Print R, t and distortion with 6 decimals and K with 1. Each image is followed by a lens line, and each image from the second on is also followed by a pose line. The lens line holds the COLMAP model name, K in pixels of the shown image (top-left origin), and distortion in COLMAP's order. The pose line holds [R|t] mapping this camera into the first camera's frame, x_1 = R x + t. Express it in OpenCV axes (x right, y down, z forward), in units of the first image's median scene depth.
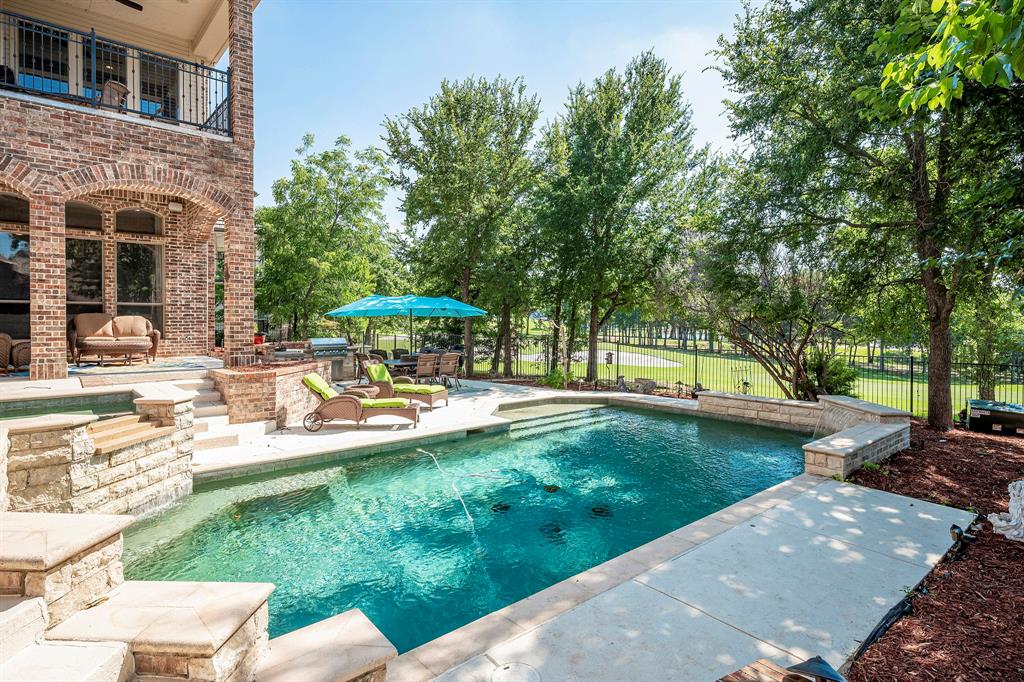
lens RADIAL K [[540.6, 0, 513.5], [0, 540.6, 323.9], [0, 0, 1]] dist [0.000300, 0.000099]
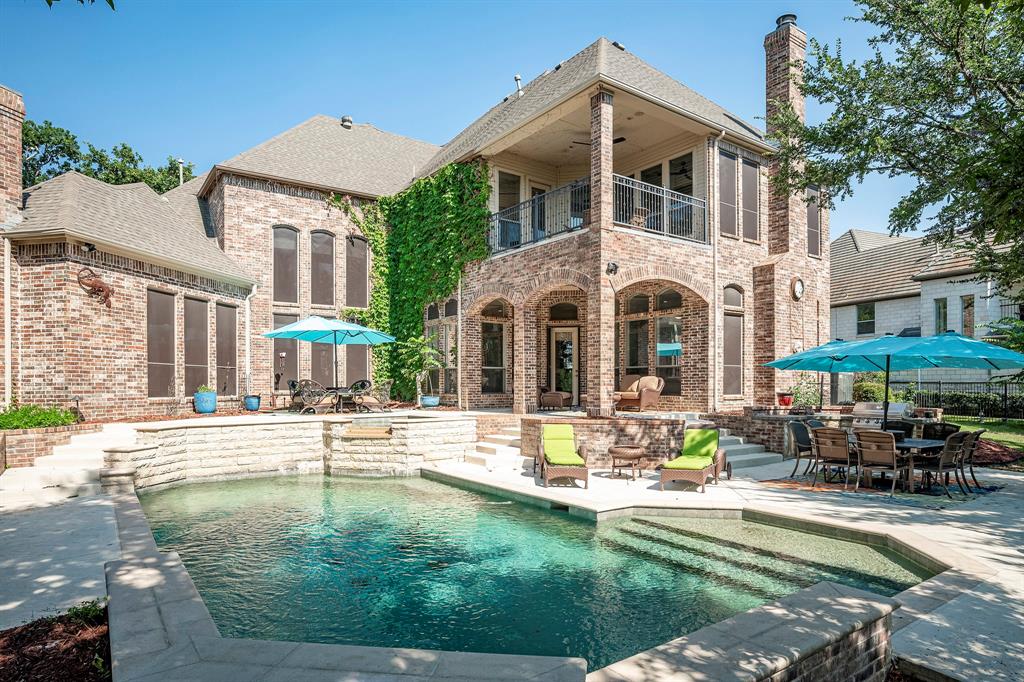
lens RADIAL K [[577.2, 0, 513.4], [0, 577.2, 385.2], [0, 0, 1]] dist [0.000307, -0.000271]
pose [[-0.088227, 0.000096, -0.996100, 0.940773], [-0.006426, 0.999979, 0.000666, 0.010317], [0.996080, 0.006459, -0.088225, 1.158532]]
